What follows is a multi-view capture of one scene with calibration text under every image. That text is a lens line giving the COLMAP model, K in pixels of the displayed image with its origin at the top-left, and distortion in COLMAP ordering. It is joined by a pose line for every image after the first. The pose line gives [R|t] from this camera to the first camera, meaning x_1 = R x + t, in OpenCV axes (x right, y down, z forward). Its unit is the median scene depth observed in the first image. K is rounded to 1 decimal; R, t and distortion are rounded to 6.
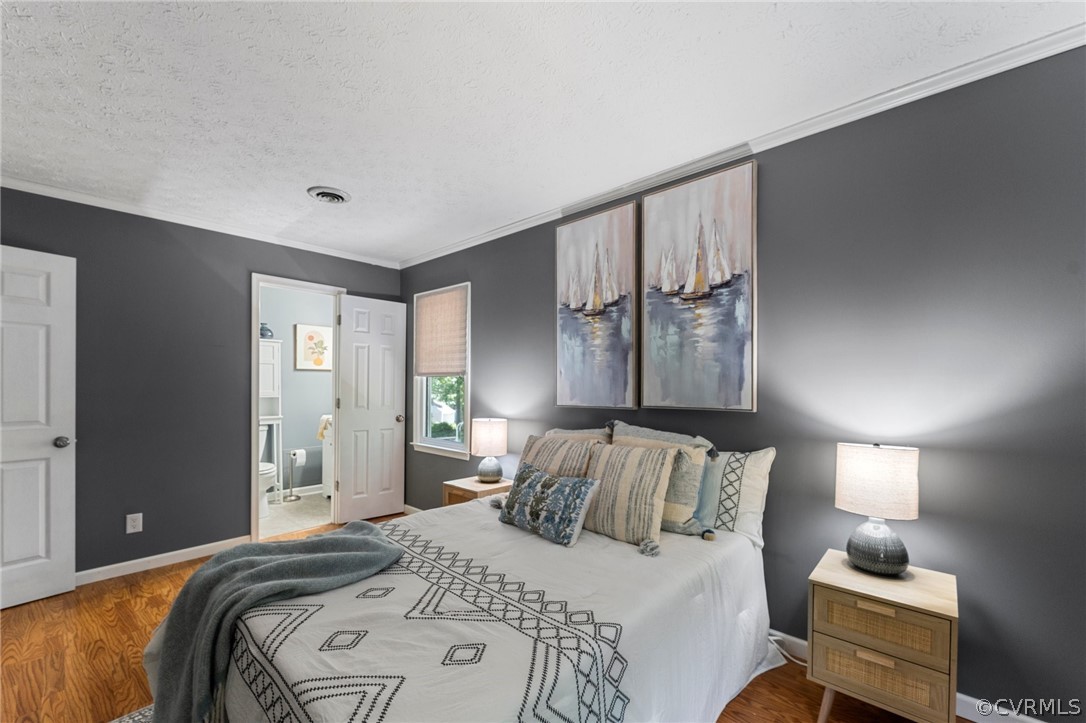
lens RADIAL K [[452.6, 0, 535.8], [0, 452.6, 392.6], [0, 0, 1]] dist [-0.006513, 0.002365]
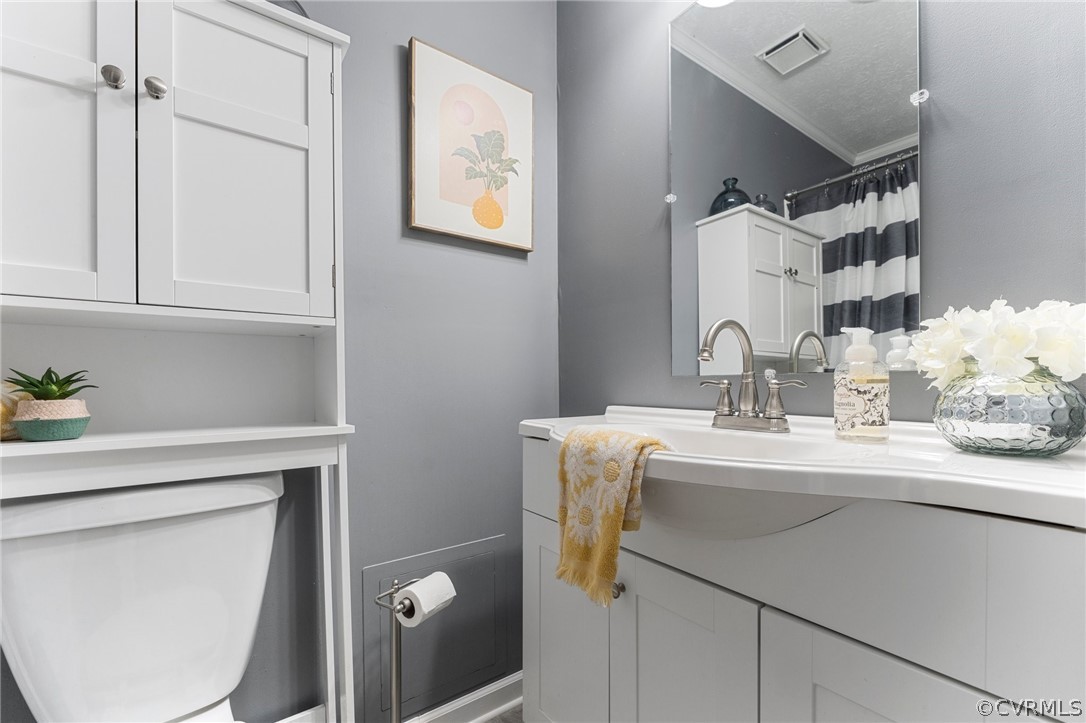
lens RADIAL K [[452.6, 0, 545.5], [0, 452.6, 372.1], [0, 0, 1]] dist [-0.006513, 0.002365]
pose [[0.979576, -0.021654, -0.199907, -0.413120], [0.018820, 0.999694, -0.016070, 0.030750], [0.200193, 0.011980, 0.979683, 0.777759]]
